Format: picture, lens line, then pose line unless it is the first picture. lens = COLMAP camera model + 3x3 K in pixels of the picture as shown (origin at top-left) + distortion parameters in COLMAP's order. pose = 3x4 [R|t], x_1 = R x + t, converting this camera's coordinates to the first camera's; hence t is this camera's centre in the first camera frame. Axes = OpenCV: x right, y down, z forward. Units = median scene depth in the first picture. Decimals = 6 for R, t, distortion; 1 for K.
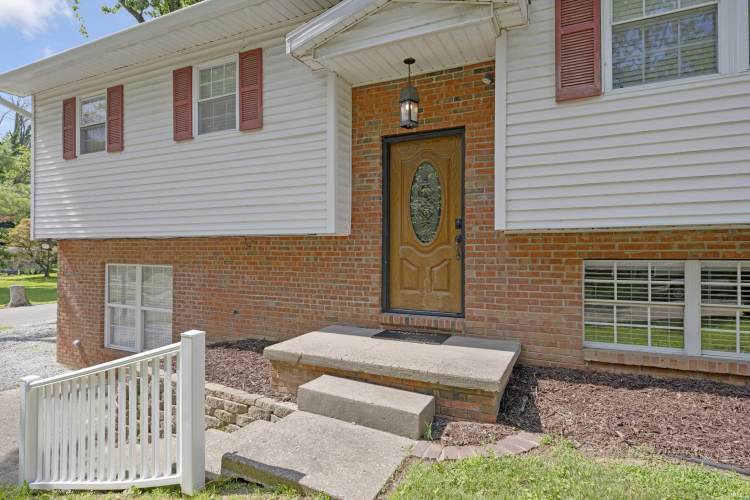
lens RADIAL K [[437.4, 0, 375.0], [0, 437.4, 252.9], [0, 0, 1]] dist [0.004368, 0.001127]
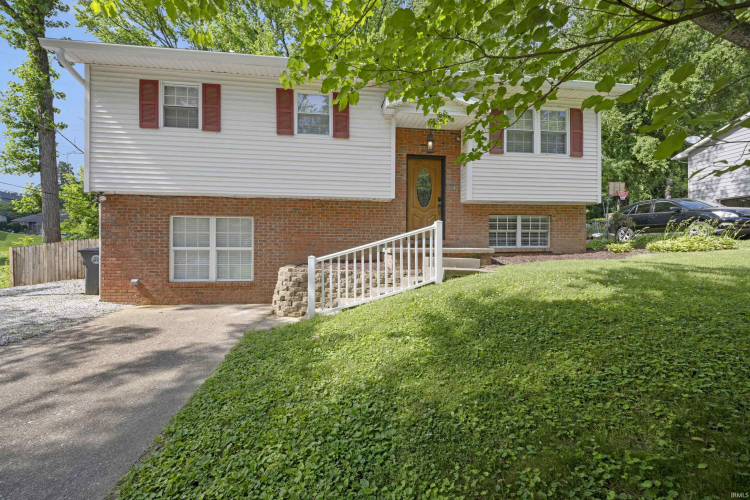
lens RADIAL K [[300.3, 0, 375.0], [0, 300.3, 250.0], [0, 0, 1]] dist [-0.001686, -0.000200]
pose [[0.824311, -0.002575, 0.566132, -0.813734], [0.003673, 0.999993, -0.000800, 0.166053], [-0.566126, 0.002739, 0.824314, -0.074120]]
